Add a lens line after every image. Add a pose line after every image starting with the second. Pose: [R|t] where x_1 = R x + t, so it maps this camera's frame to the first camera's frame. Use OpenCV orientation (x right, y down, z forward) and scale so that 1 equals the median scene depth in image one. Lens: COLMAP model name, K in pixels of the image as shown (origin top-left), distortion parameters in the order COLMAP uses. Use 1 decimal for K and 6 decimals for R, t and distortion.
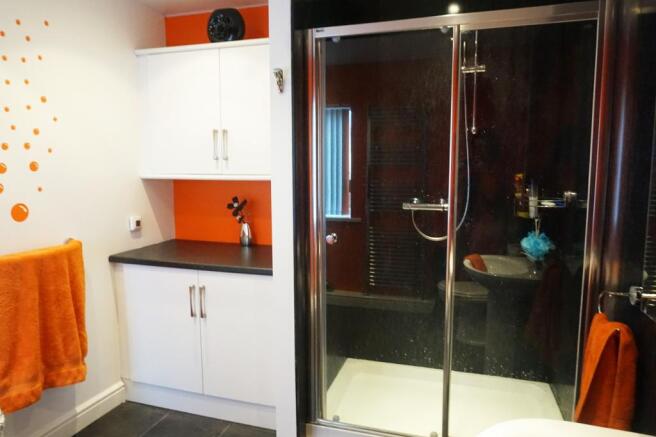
lens RADIAL K [[452.5, 0, 328.0], [0, 452.5, 218.5], [0, 0, 1]] dist [-0.004217, 0.005539]
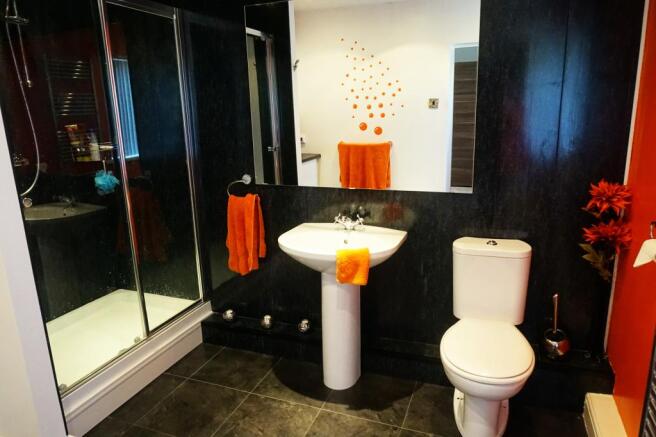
lens RADIAL K [[452.5, 0, 328.0], [0, 452.5, 218.5], [0, 0, 1]] dist [-0.004217, 0.005539]
pose [[0.048295, -0.247669, 0.967640, -0.731102], [0.144499, 0.960312, 0.238581, -0.051100], [-0.988326, 0.128301, 0.082166, 0.306478]]
